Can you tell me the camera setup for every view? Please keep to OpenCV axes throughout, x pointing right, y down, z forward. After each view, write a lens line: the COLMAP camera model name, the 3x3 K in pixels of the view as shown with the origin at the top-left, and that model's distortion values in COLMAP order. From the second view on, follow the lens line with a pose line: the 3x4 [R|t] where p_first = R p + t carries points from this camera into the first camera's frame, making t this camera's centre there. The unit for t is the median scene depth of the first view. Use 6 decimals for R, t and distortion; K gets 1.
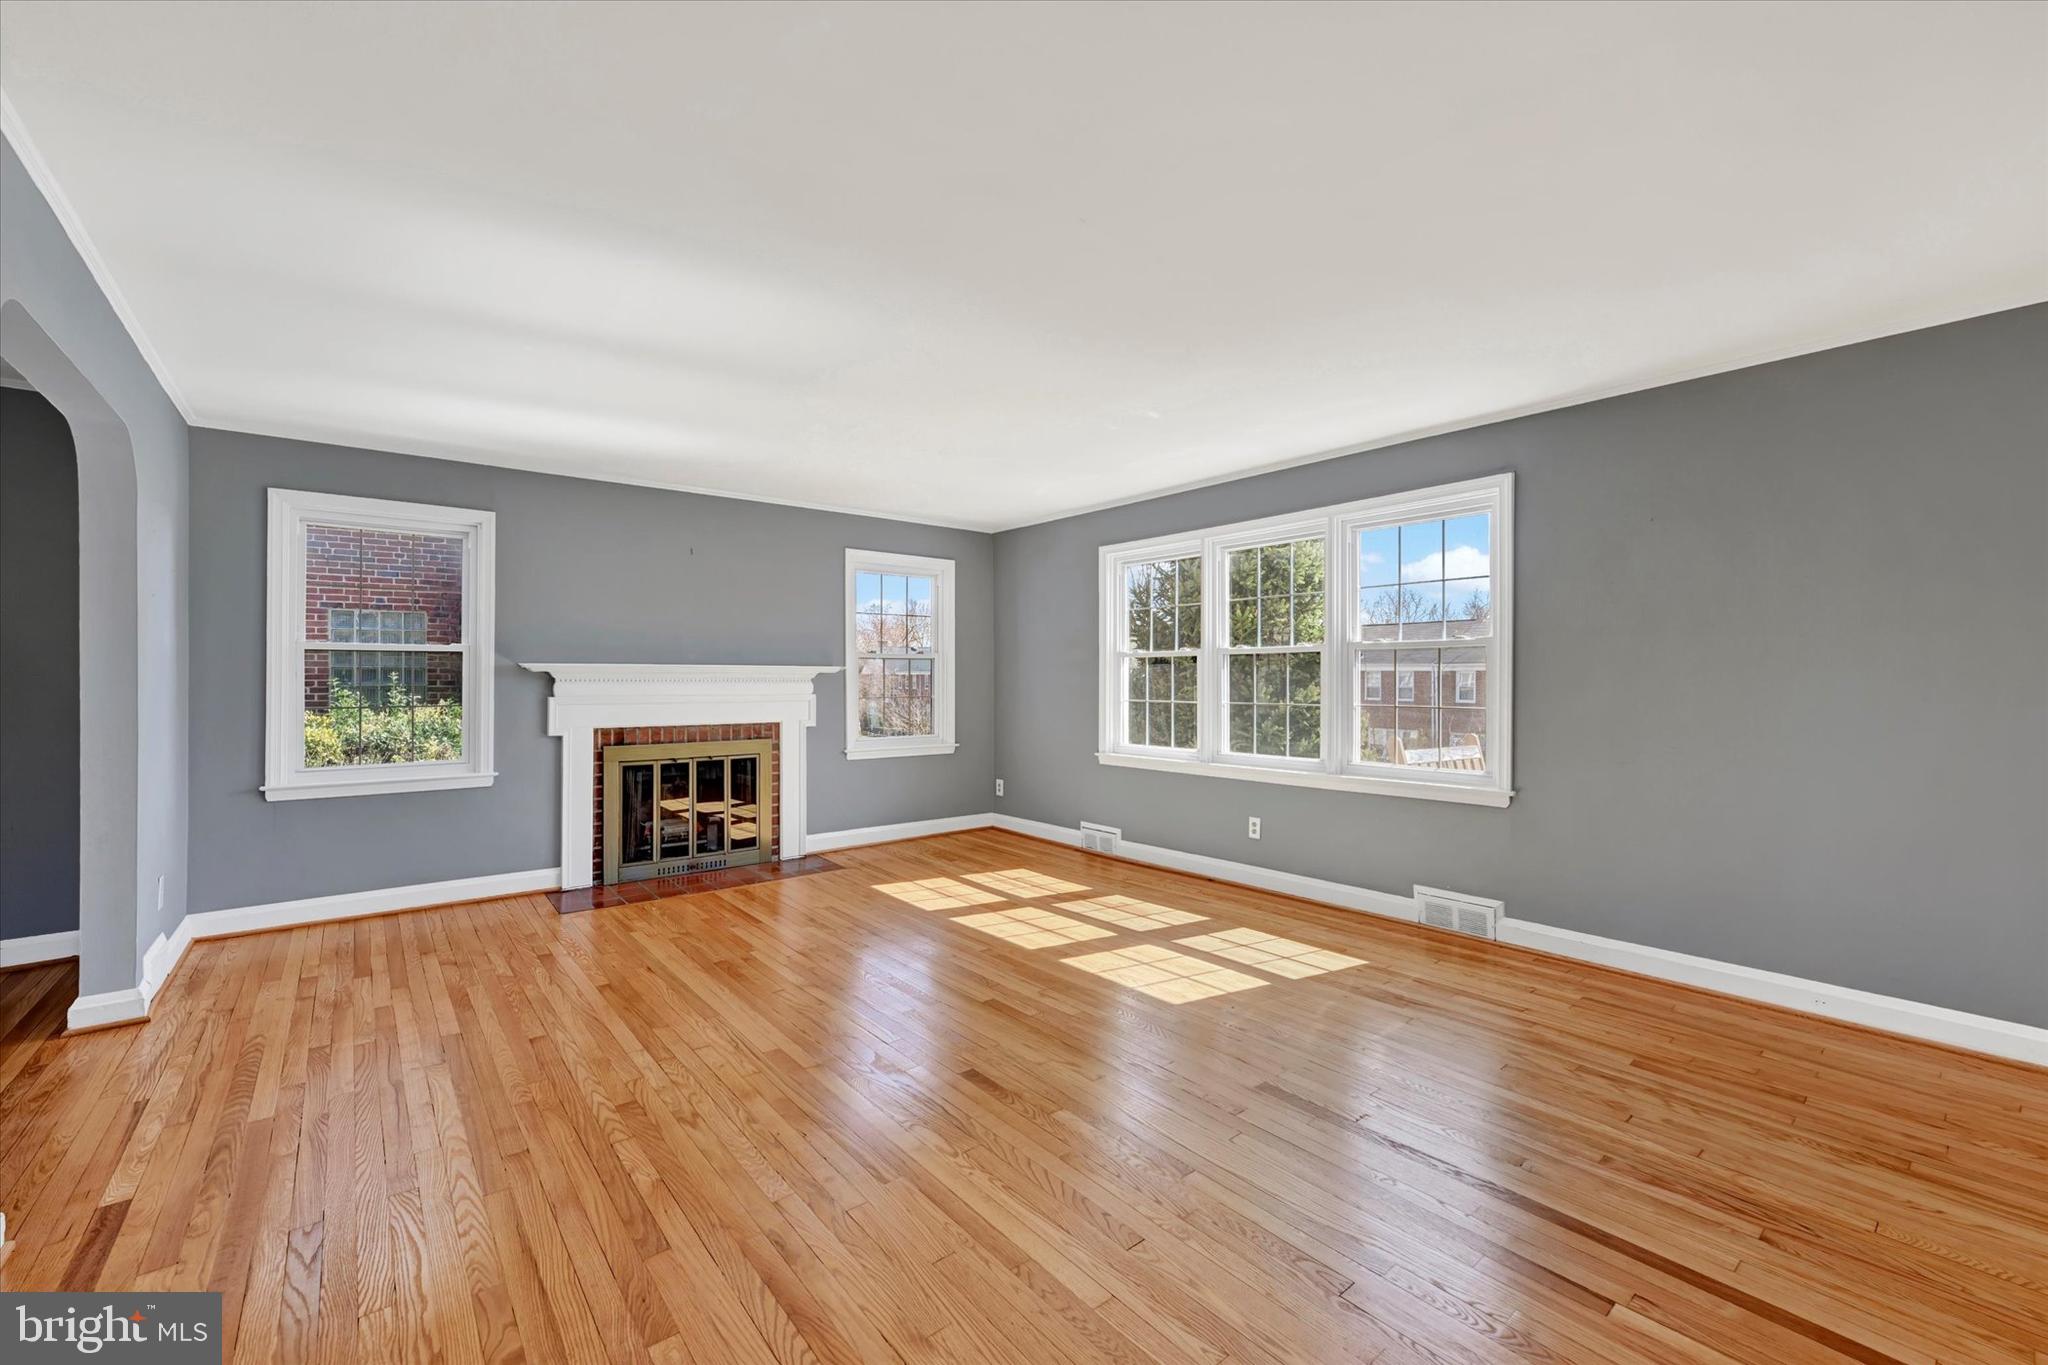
lens RADIAL K [[828.0, 0, 1019.1], [0, 828.0, 681.6], [0, 0, 1]] dist [-0.000447, -0.000557]
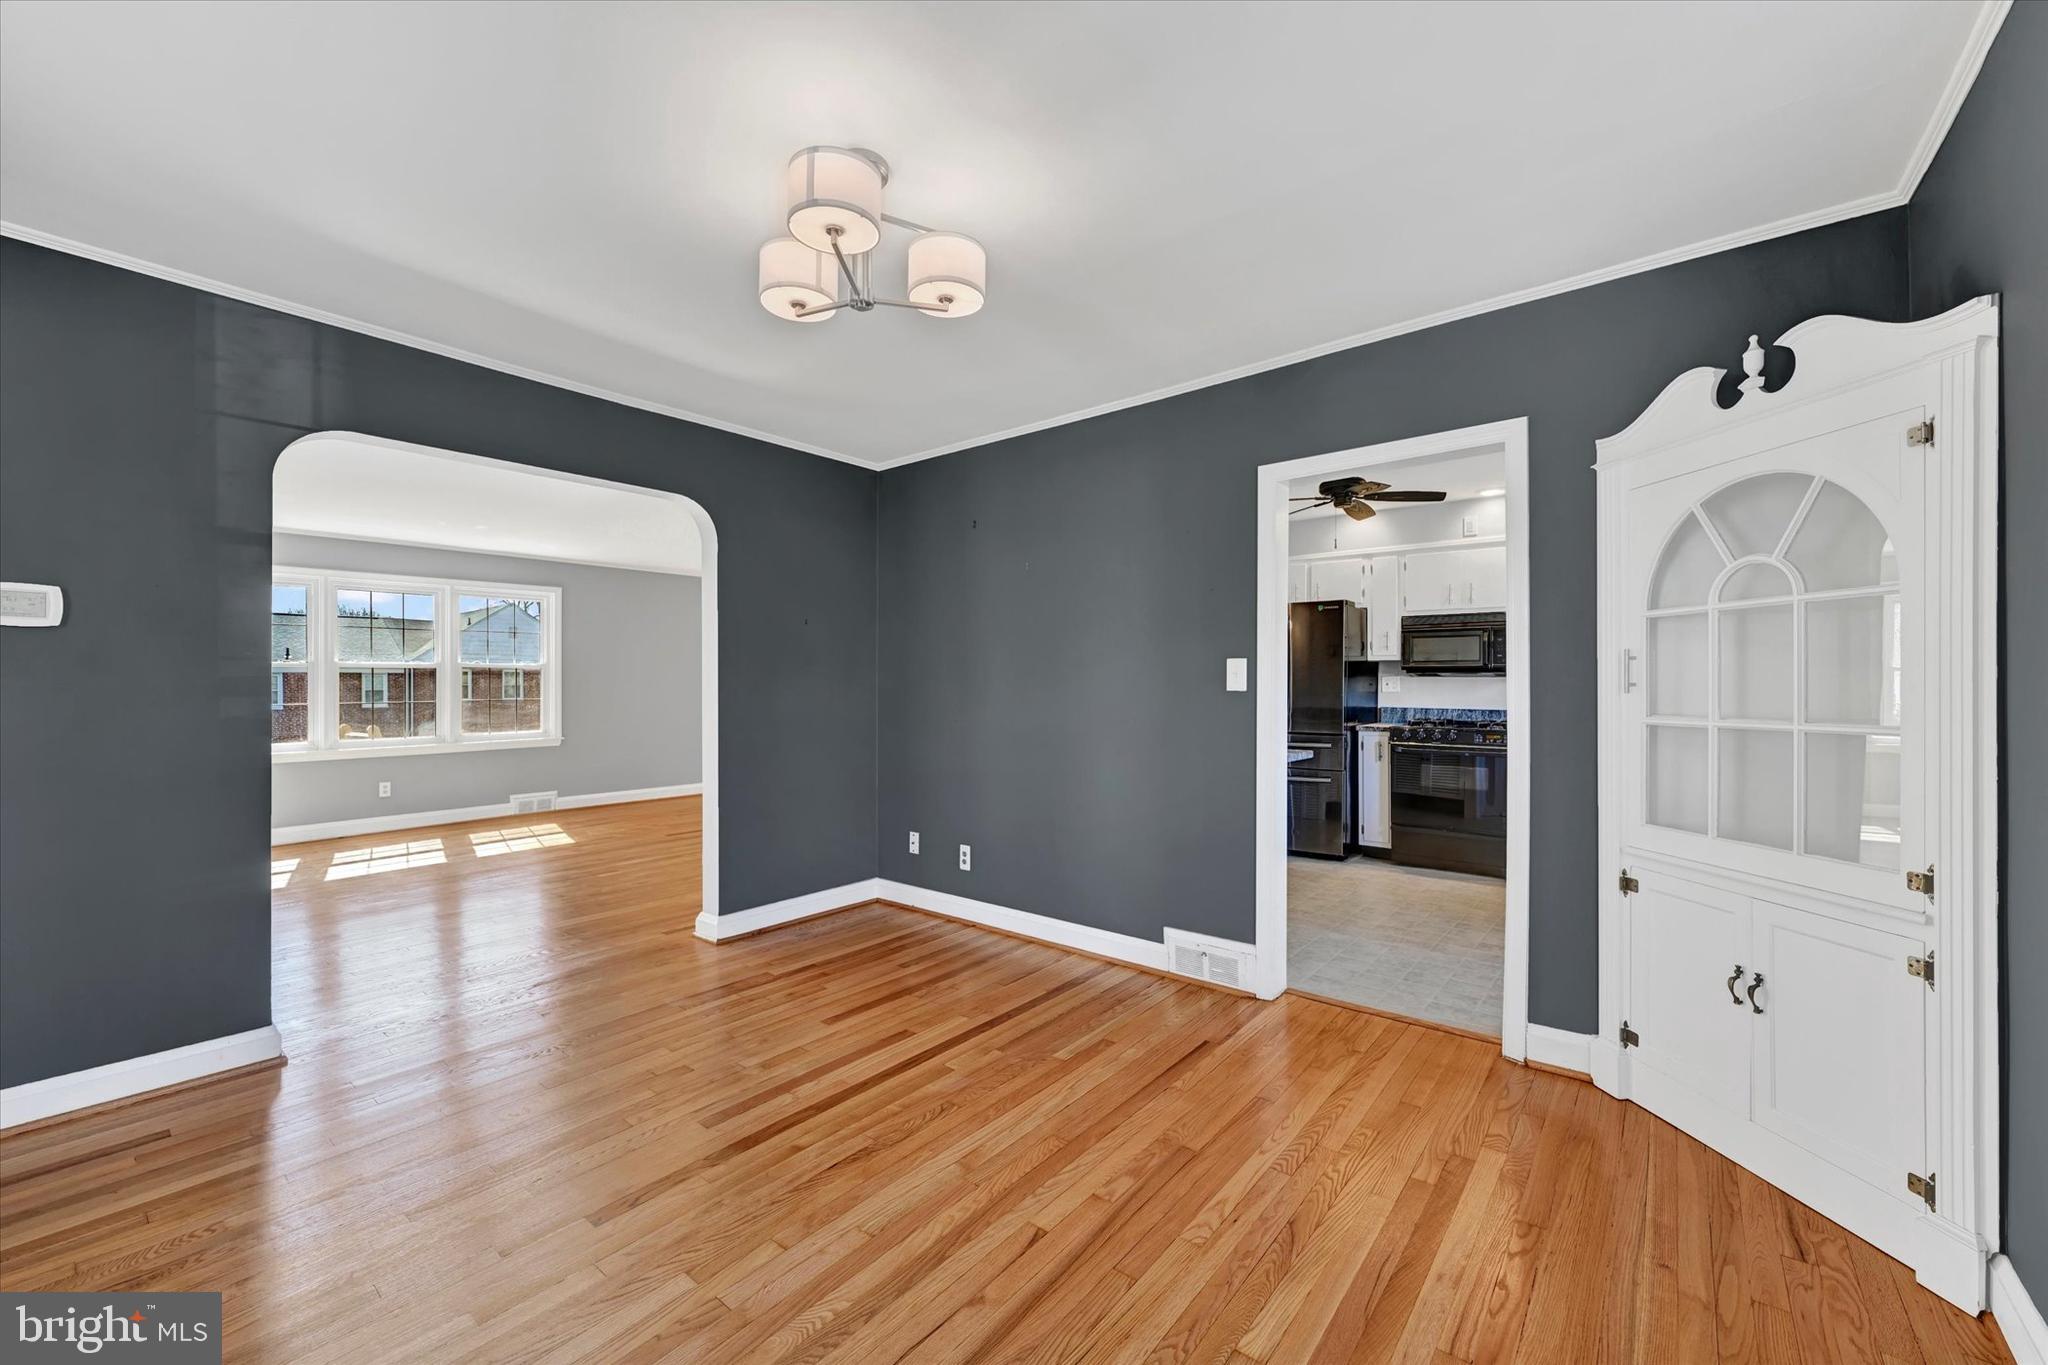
lens RADIAL K [[828.0, 0, 1024.4], [0, 828.0, 684.6], [0, 0, 1]] dist [-0.000447, -0.000557]
pose [[-0.208074, 0.001321, 0.978112, -1.339963], [0.006152, 0.999981, -0.000042, 0.004045], [-0.978094, 0.006008, -0.208078, 0.219844]]
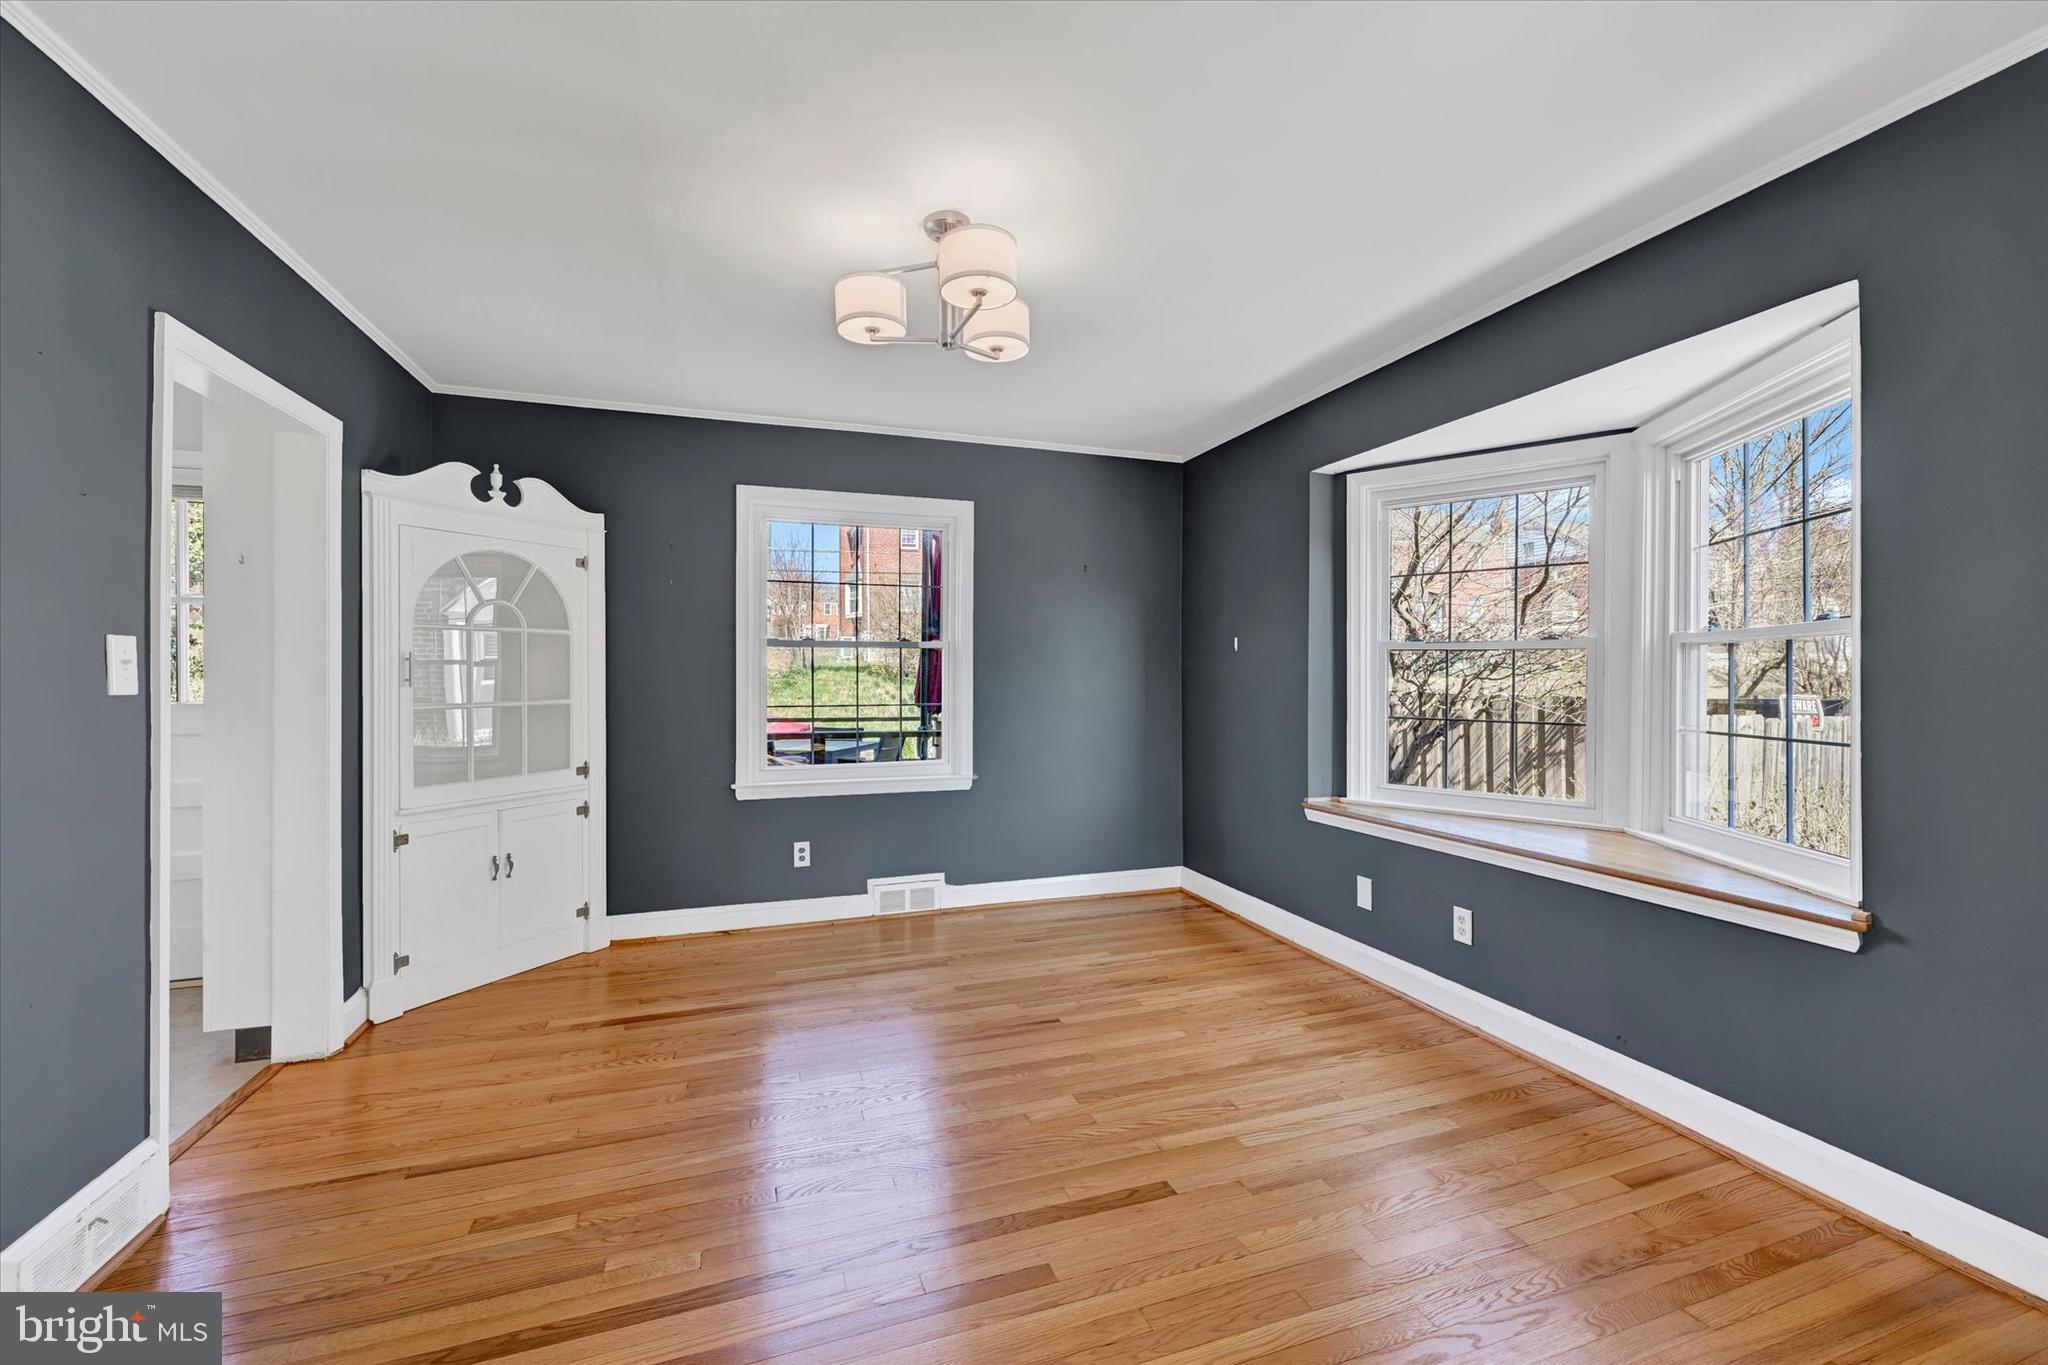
lens RADIAL K [[828.0, 0, 1025.4], [0, 828.0, 672.5], [0, 0, 1]] dist [-0.000447, -0.000557]
pose [[-0.340931, 0.002266, -0.940085, -0.486005], [0.001509, 0.999997, 0.001863, -0.000046], [0.940087, -0.000784, -0.340934, 0.416931]]
